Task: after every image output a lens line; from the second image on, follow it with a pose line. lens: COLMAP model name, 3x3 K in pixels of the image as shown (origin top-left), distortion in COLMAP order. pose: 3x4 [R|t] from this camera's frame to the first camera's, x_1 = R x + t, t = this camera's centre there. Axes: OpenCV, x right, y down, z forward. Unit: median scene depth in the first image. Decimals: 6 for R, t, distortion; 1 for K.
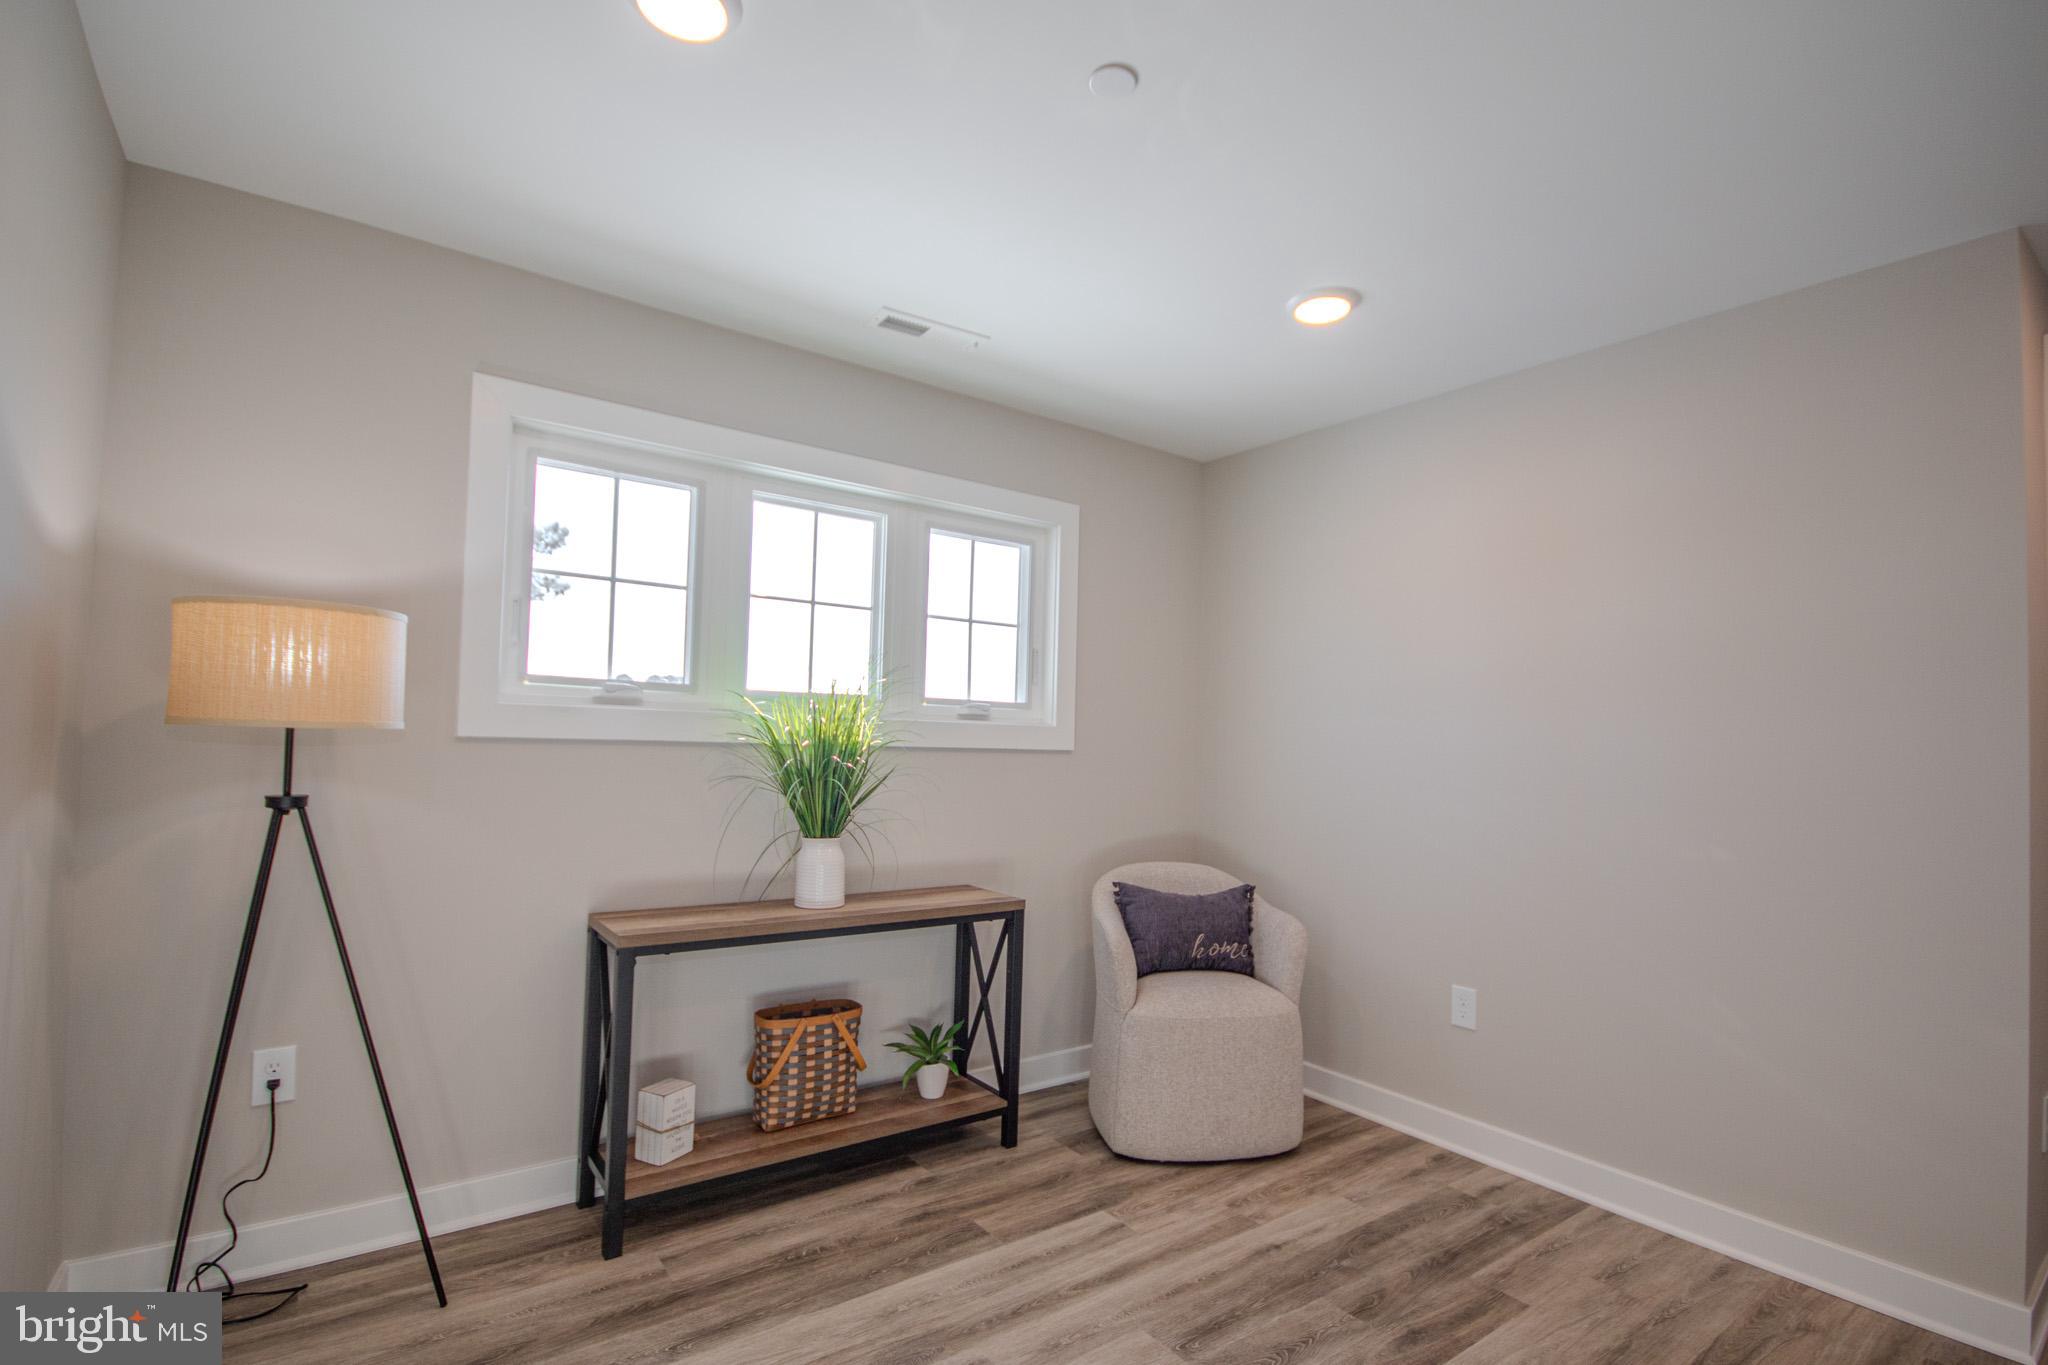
lens RADIAL K [[960.3, 0, 1029.3], [0, 960.3, 710.9], [0, 0, 1]] dist [0.005700, -0.011039]
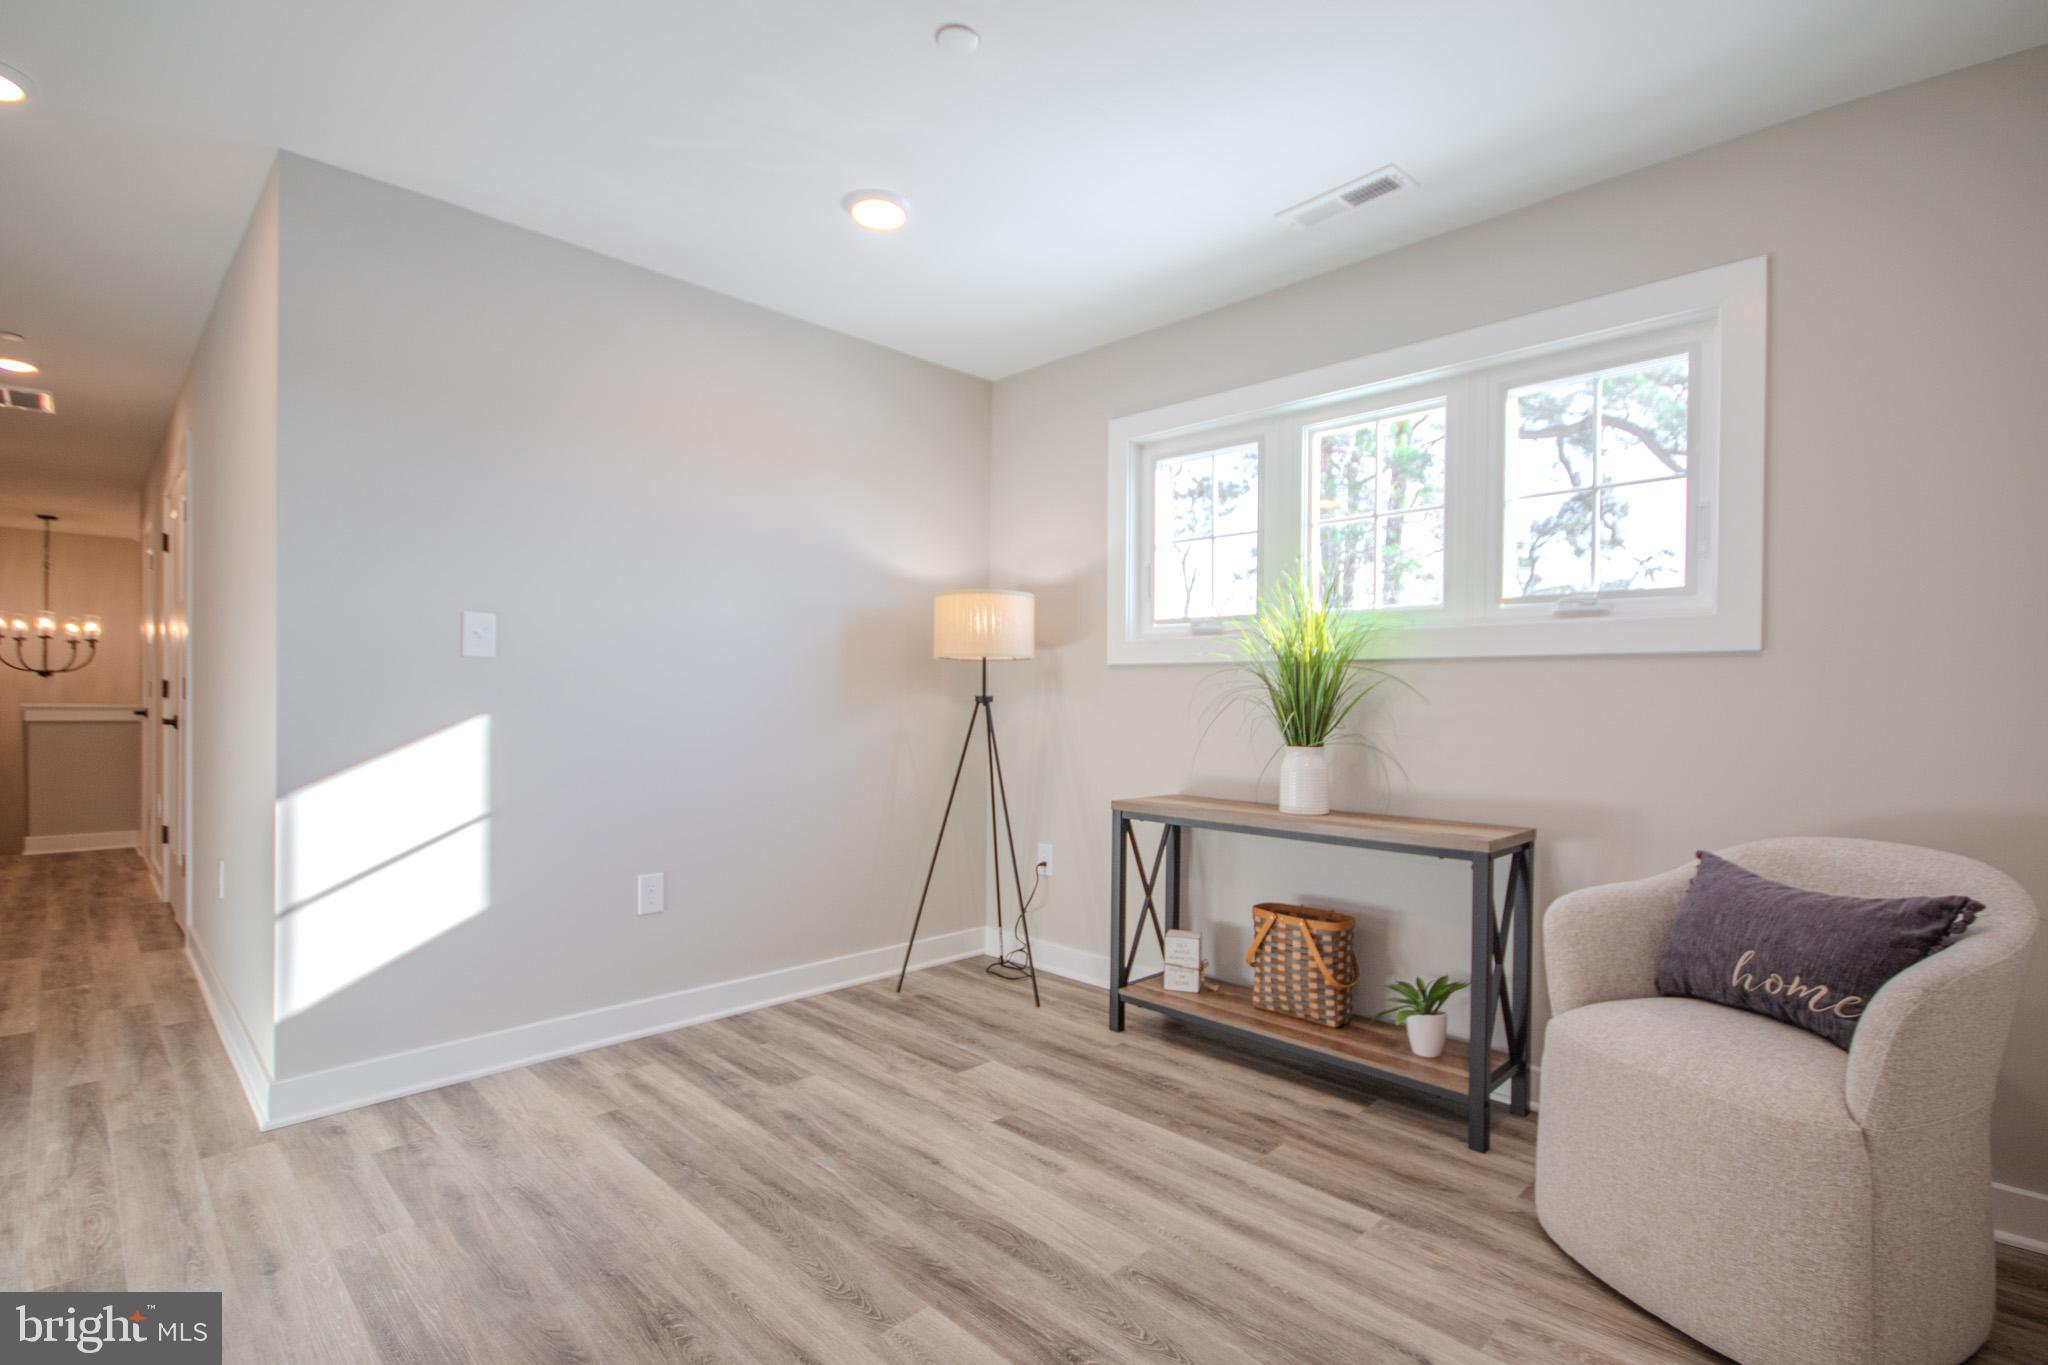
lens RADIAL K [[960.3, 0, 1029.3], [0, 960.3, 710.9], [0, 0, 1]] dist [0.005700, -0.011039]
pose [[0.144867, -0.016086, -0.989320, 0.811767], [0.022030, 0.999672, -0.013028, 0.107089], [0.989206, -0.019907, 0.145173, 0.599664]]
